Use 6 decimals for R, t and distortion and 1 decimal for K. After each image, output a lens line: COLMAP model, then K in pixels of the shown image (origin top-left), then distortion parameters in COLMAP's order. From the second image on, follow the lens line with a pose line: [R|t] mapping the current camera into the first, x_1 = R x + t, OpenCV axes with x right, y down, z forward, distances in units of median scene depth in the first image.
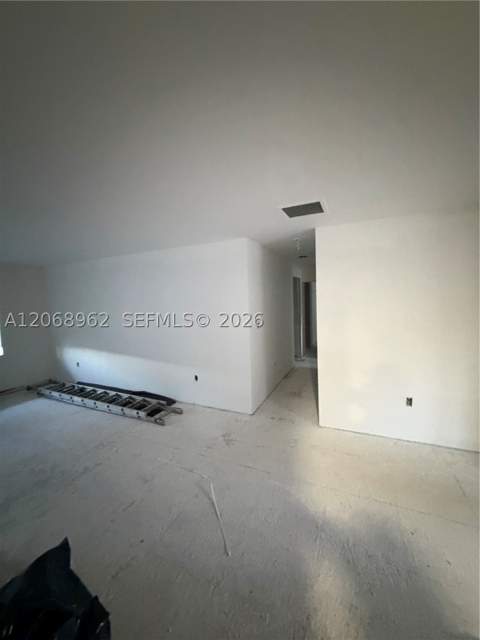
lens RADIAL K [[256.9, 0, 235.1], [0, 256.9, 309.8], [0, 0, 1]] dist [0.002019, 0.000543]
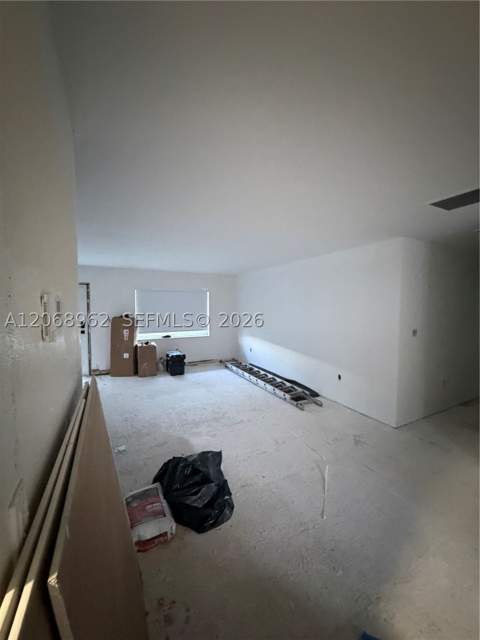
lens RADIAL K [[256.9, 0, 241.2], [0, 256.9, 321.5], [0, 0, 1]] dist [0.002019, 0.000543]
pose [[0.791733, 0.071315, -0.606691, 0.161653], [-0.049320, 0.997382, 0.052877, -0.000325], [0.608873, -0.011943, 0.793177, -0.081235]]
